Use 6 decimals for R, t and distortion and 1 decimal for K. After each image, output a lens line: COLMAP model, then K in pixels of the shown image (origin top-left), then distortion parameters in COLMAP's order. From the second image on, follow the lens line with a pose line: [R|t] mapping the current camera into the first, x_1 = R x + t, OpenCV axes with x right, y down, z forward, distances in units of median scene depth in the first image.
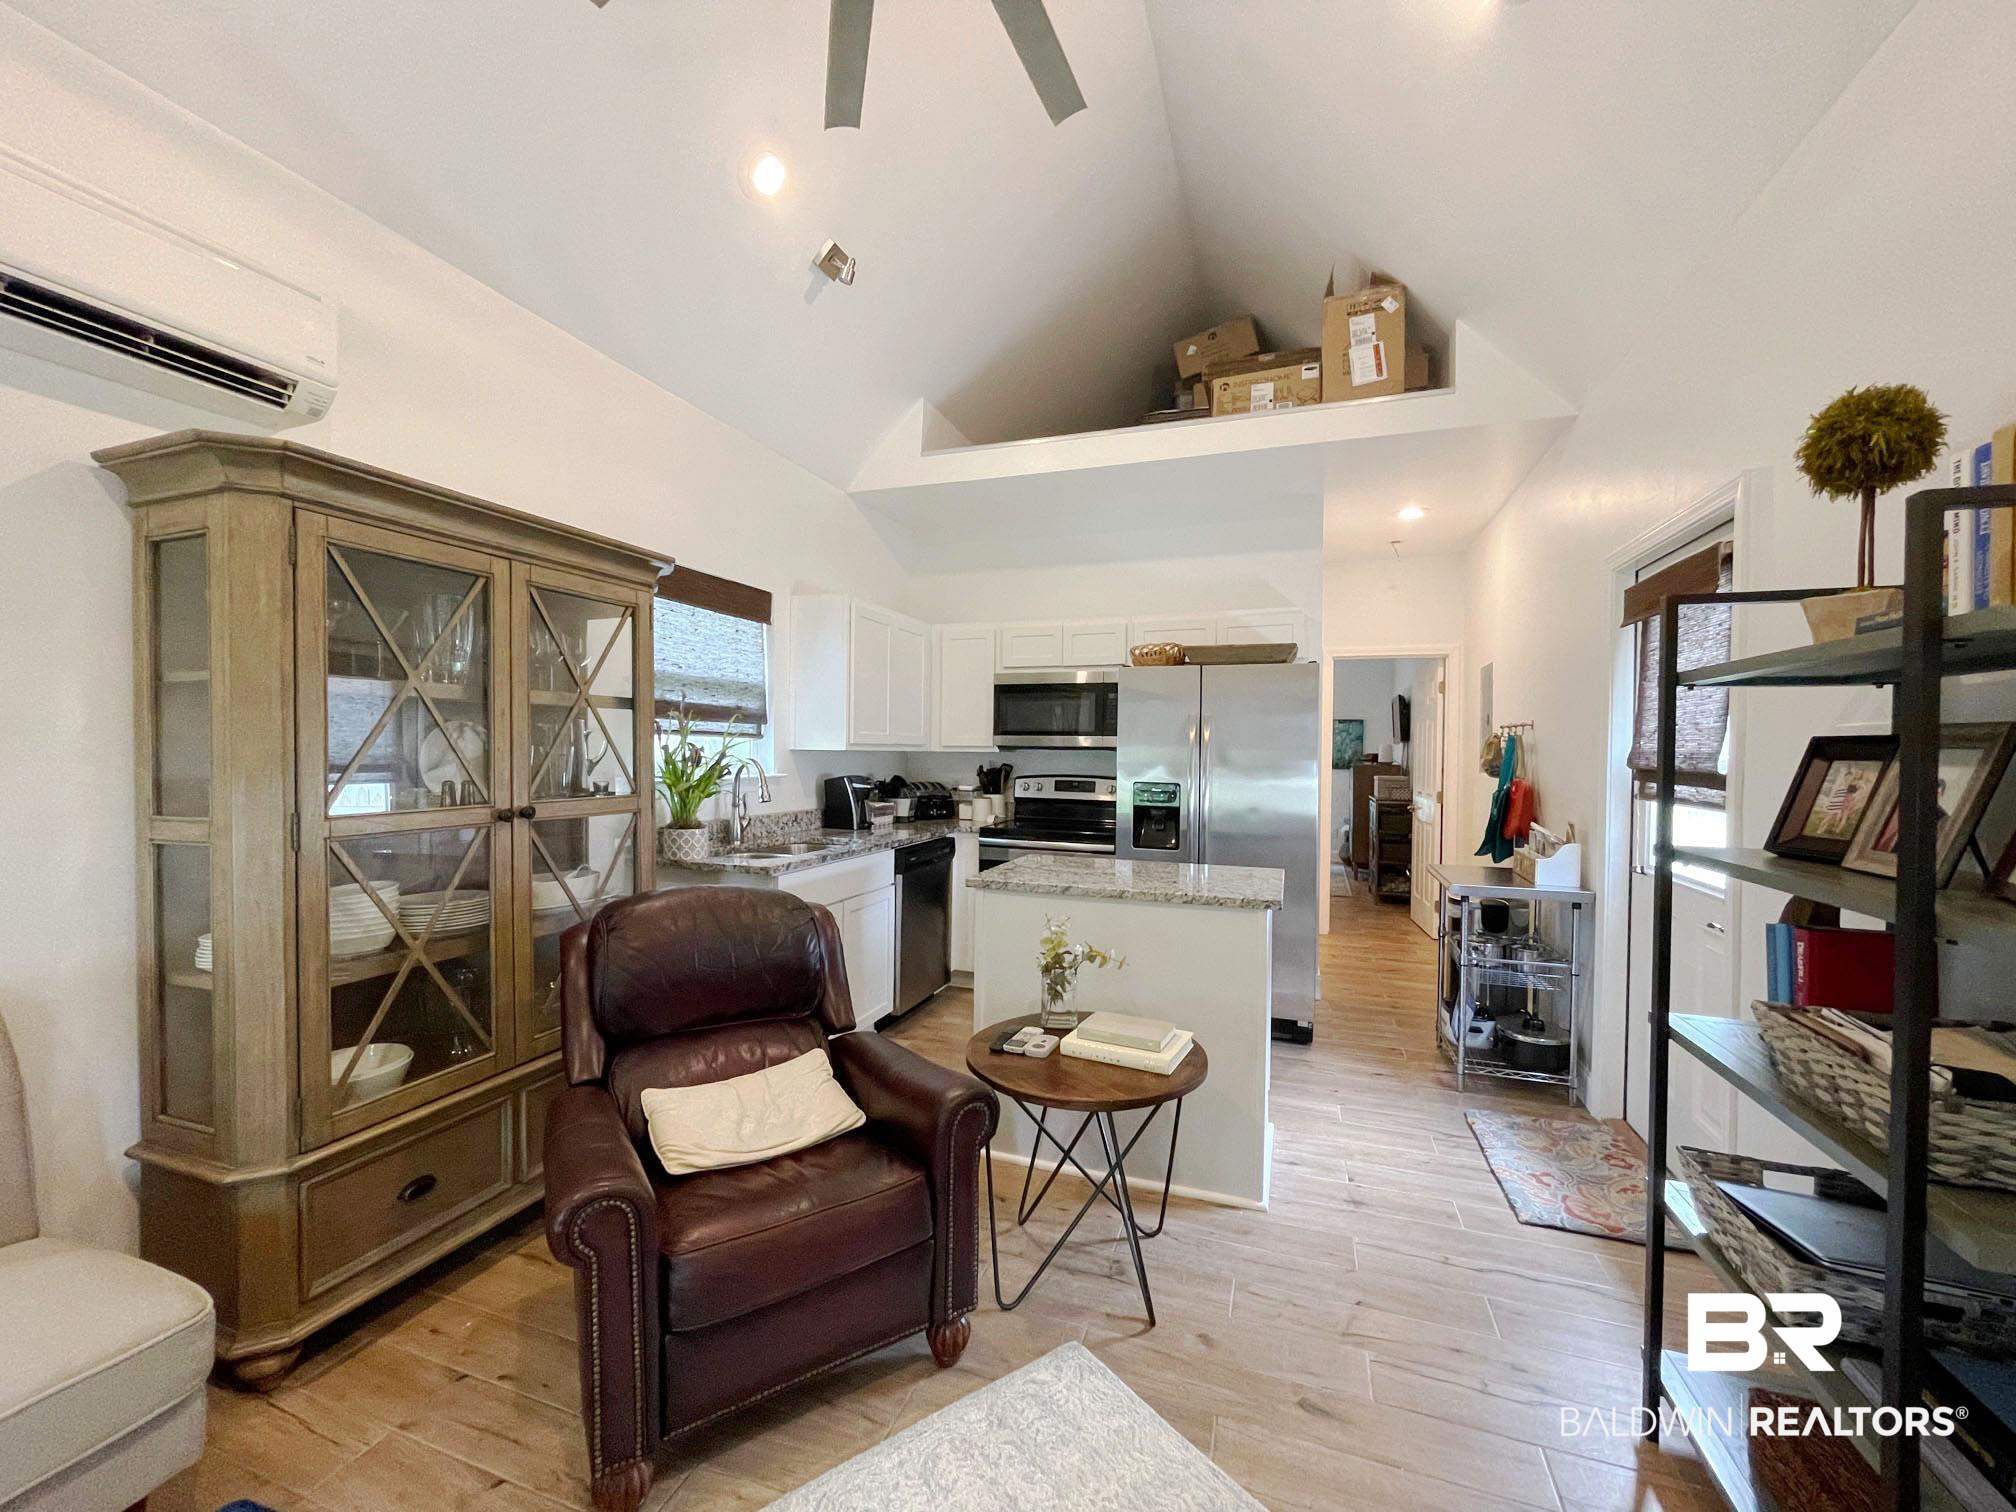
lens RADIAL K [[819.5, 0, 1006.5], [0, 819.5, 754.2], [0, 0, 1]] dist [0.000714, 0.001976]
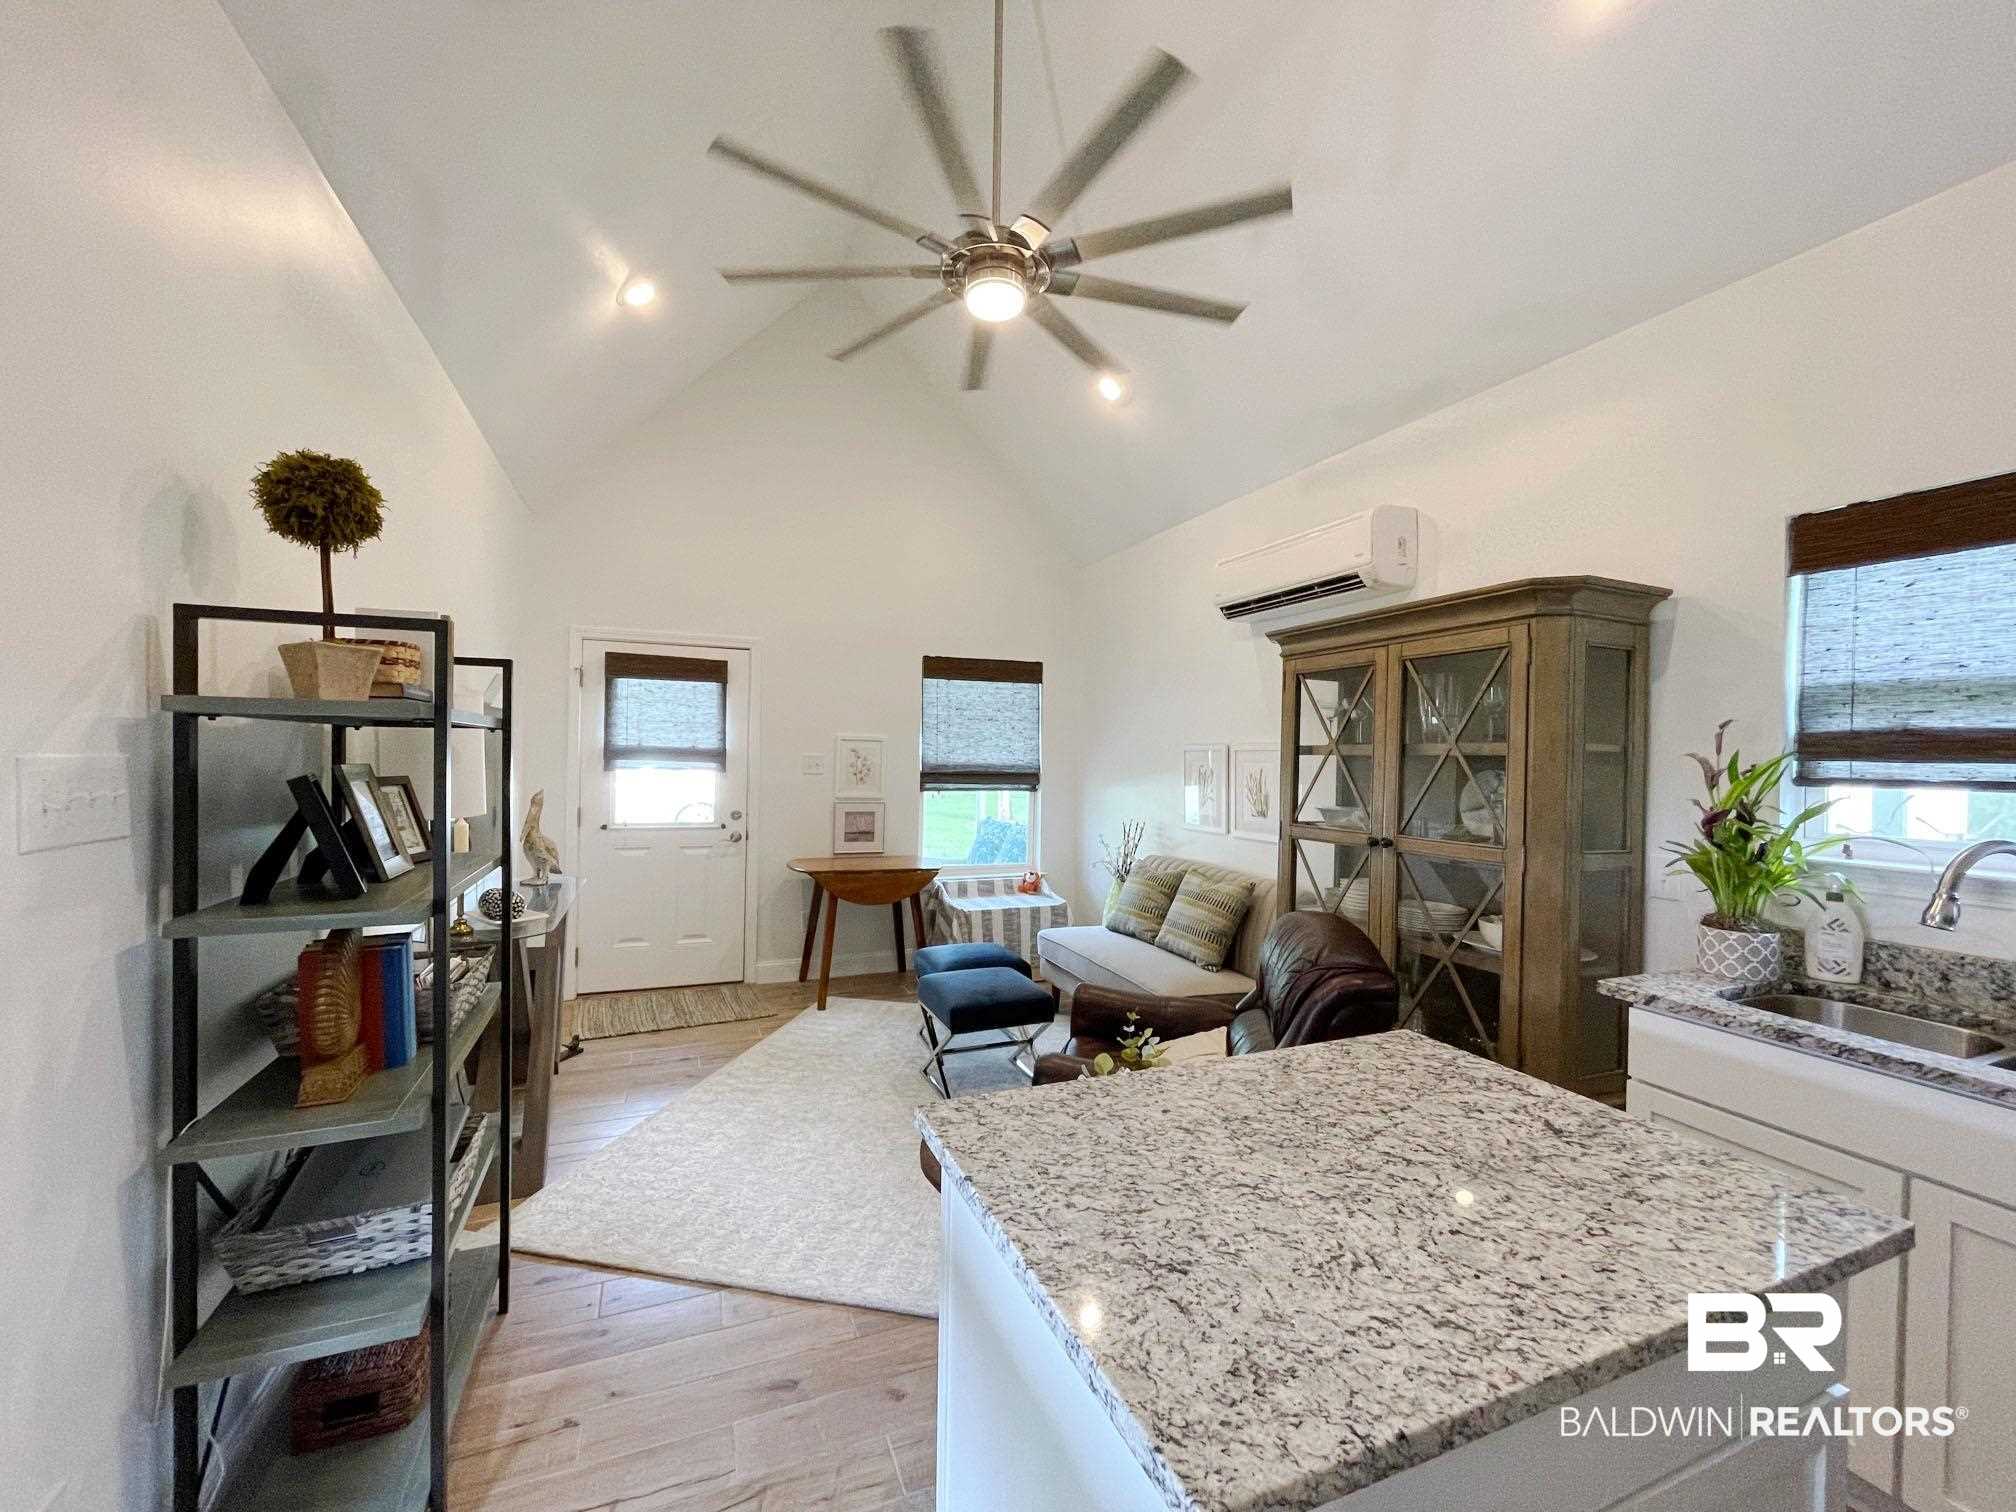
lens RADIAL K [[819.5, 0, 992.1], [0, 819.5, 756.7], [0, 0, 1]] dist [0.000714, 0.001976]
pose [[-0.761230, -0.021929, -0.648111, 0.417680], [-0.025654, 0.999664, -0.003693, -0.025316], [0.647974, 0.013815, -0.761537, 0.936973]]
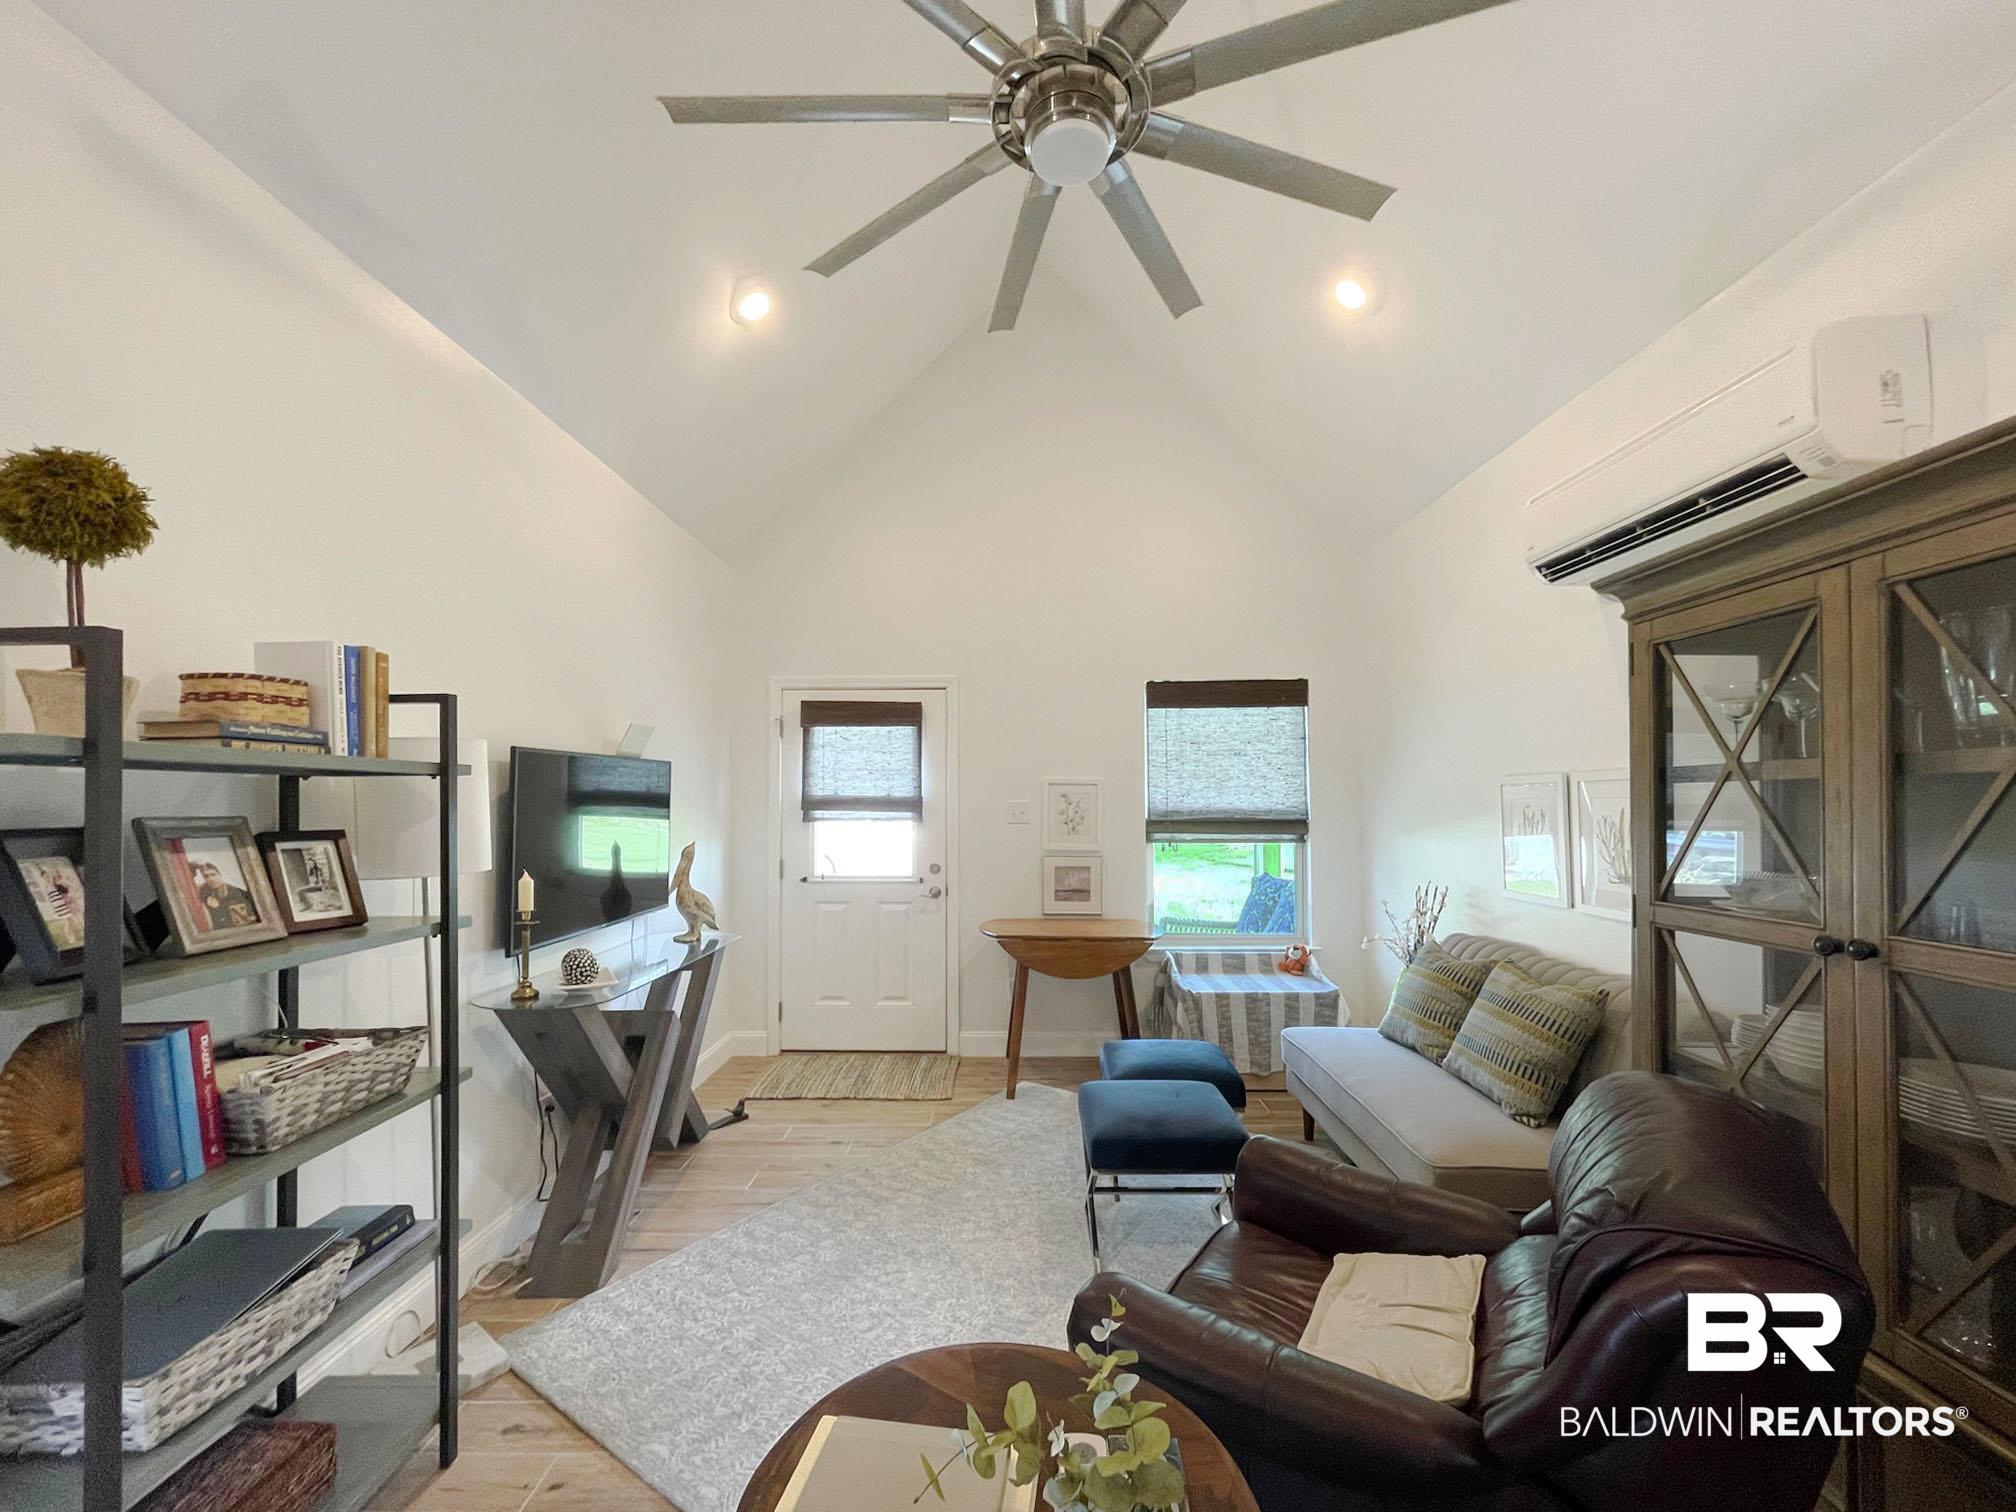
lens RADIAL K [[807.2, 0, 1003.0], [0, 807.2, 784.3], [0, 0, 1]] dist [0.007114, -0.003109]
pose [[-0.955163, -0.012260, -0.295826, 0.142437], [-0.005361, 0.999695, -0.024122, -0.022795], [0.296031, -0.021454, -0.954937, 0.841835]]
